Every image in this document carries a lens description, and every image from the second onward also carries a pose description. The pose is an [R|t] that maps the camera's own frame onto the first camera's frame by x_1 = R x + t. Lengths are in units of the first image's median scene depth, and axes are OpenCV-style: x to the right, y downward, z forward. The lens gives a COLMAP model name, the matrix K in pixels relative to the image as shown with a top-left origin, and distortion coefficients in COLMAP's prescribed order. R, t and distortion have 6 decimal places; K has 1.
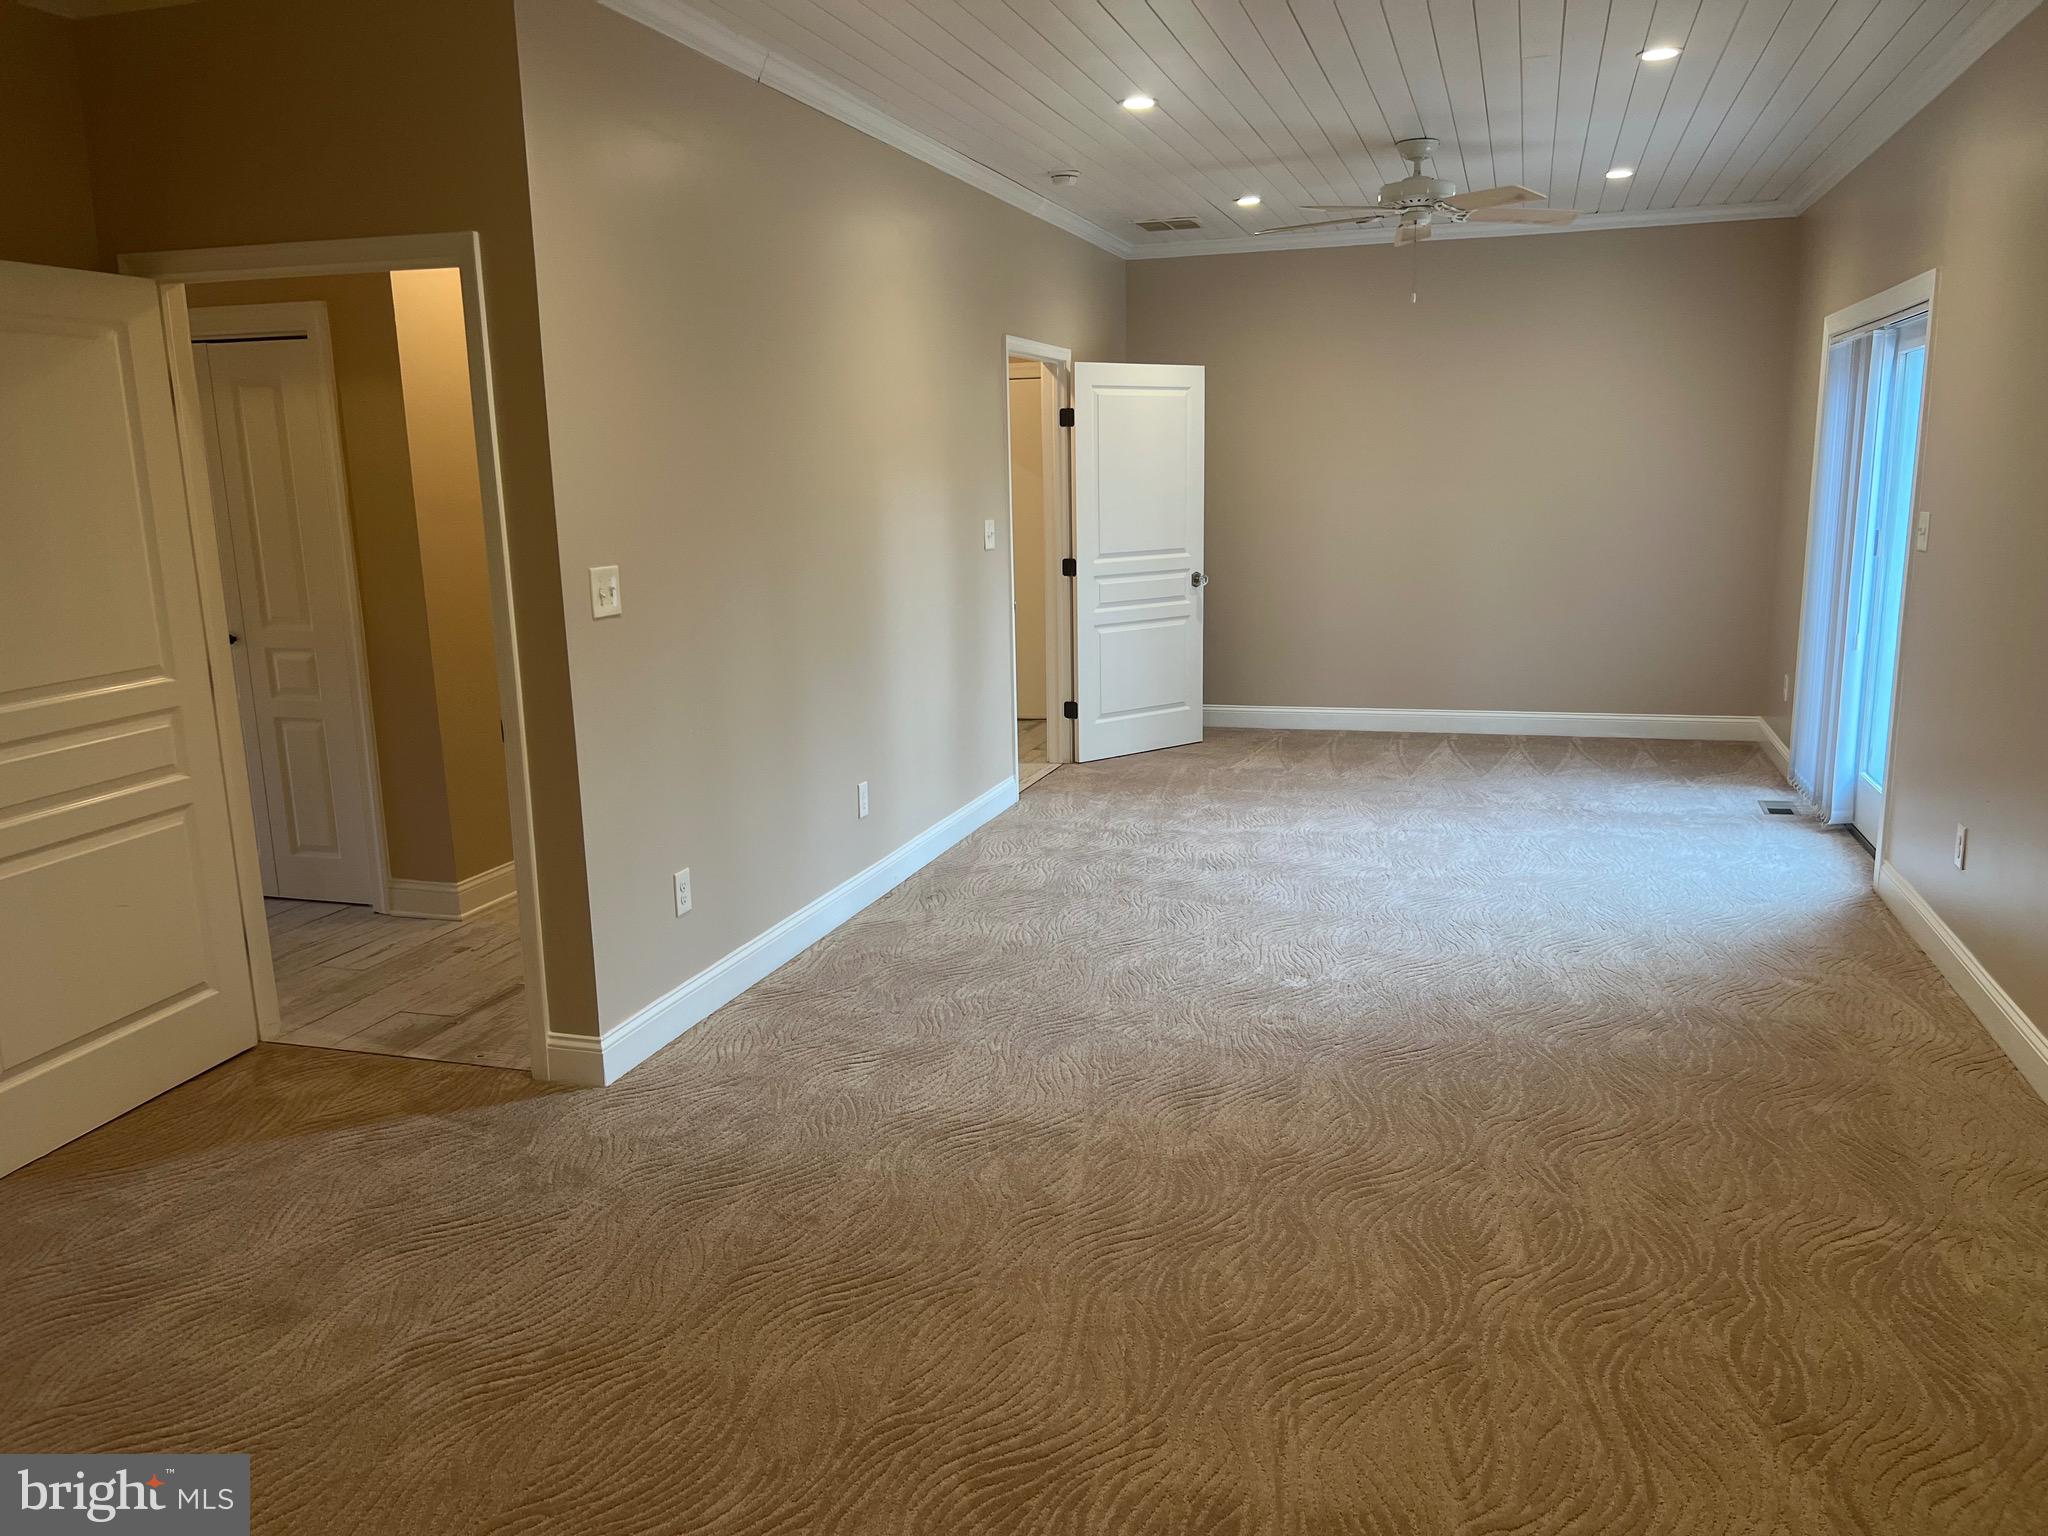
lens RADIAL K [[1551.5, 0, 1039.7], [0, 1551.5, 779.9], [0, 0, 1]] dist [0.090535, -0.123737]
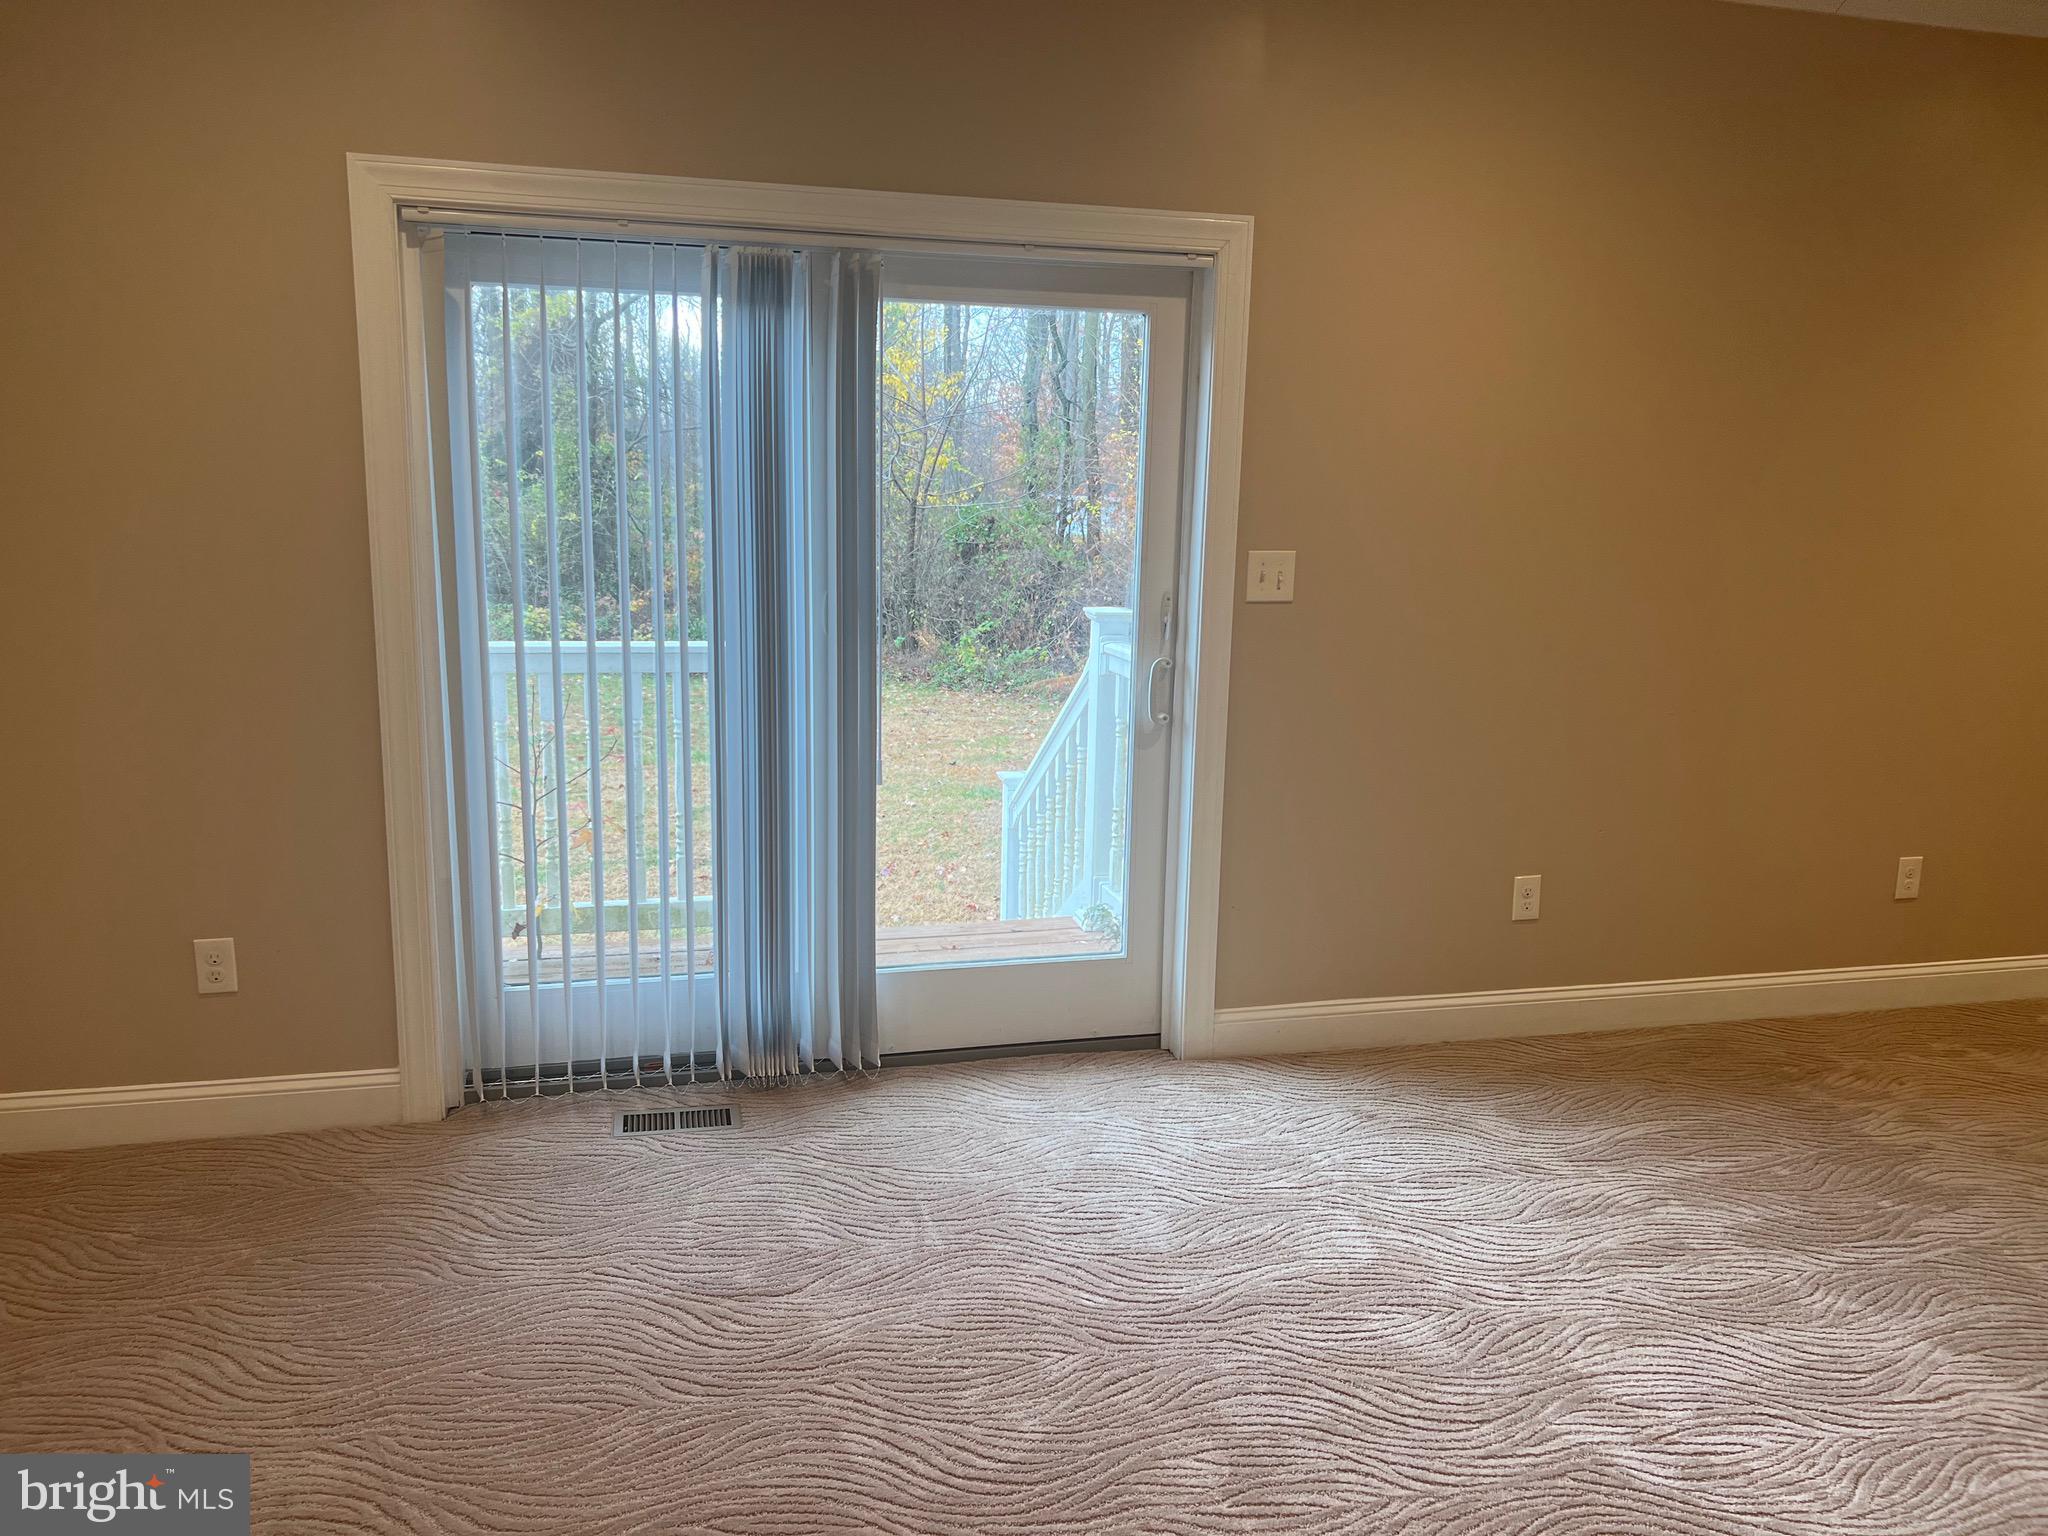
lens RADIAL K [[1547.7, 0, 1030.4], [0, 1547.7, 721.5], [0, 0, 1]] dist [0.090607, -0.121091]
pose [[-0.512645, -0.176256, 0.840315, -0.010378], [0.144632, 0.946990, 0.286866, -0.211600], [-0.846331, 0.268597, -0.459977, 0.958783]]
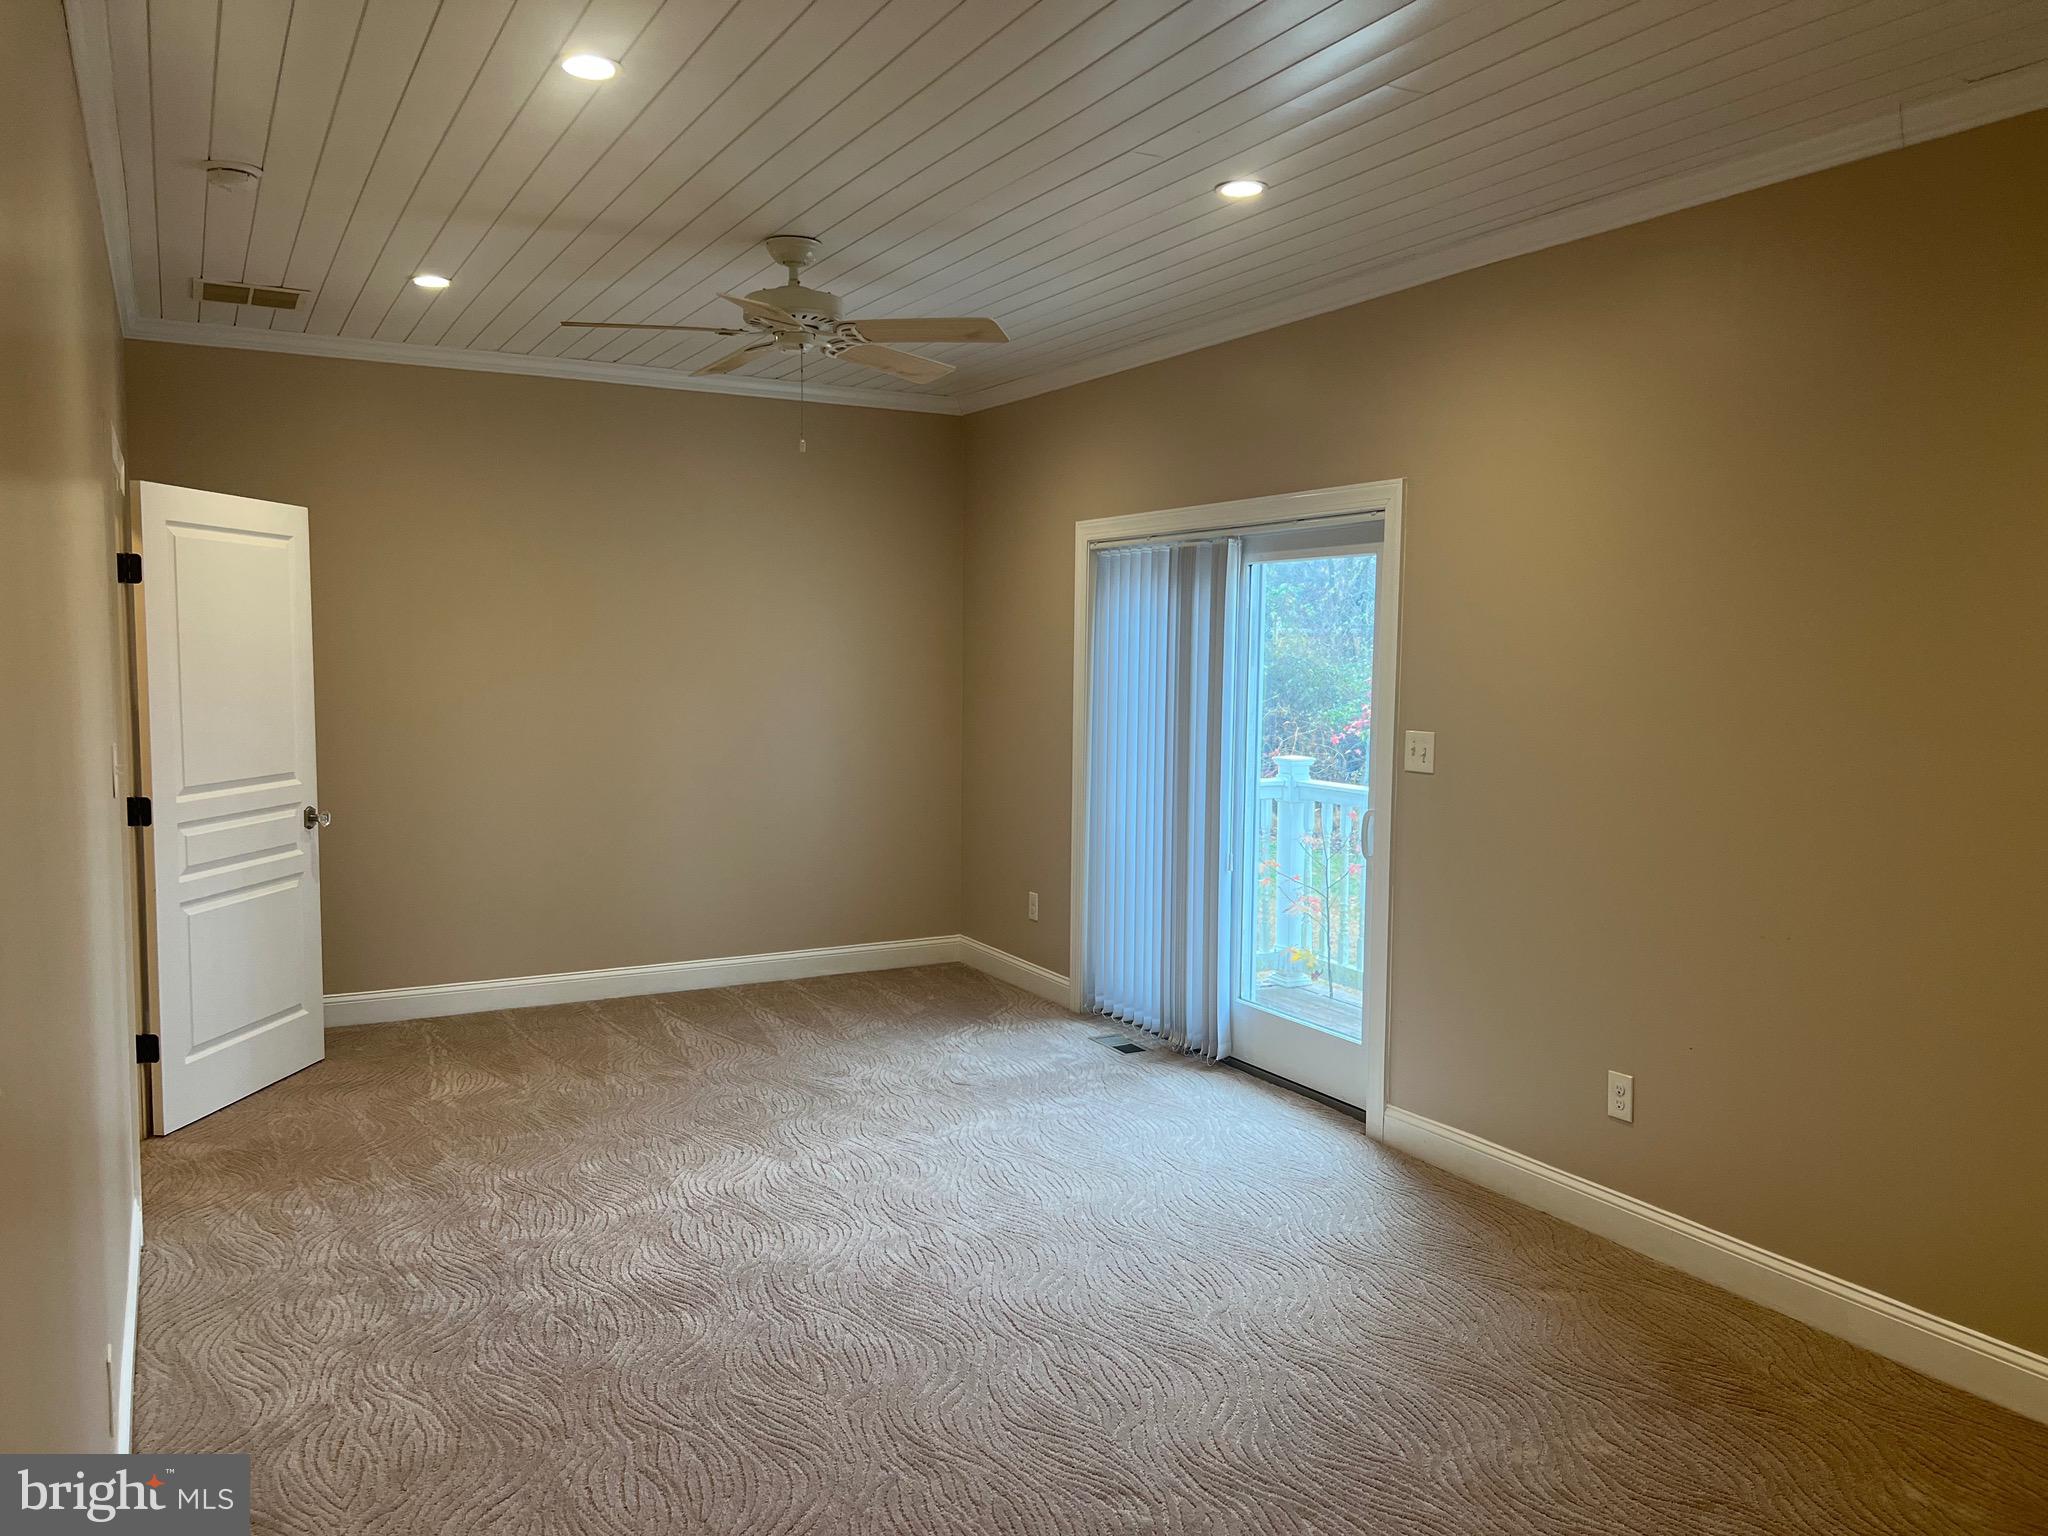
lens RADIAL K [[1551.5, 0, 1039.7], [0, 1551.5, 779.9], [0, 0, 1]] dist [0.090535, -0.123737]
pose [[0.706048, -0.033698, 0.707361, -0.167805], [0.116178, 0.990845, -0.068760, -0.068144], [-0.698569, 0.130728, 0.703500, 0.334485]]
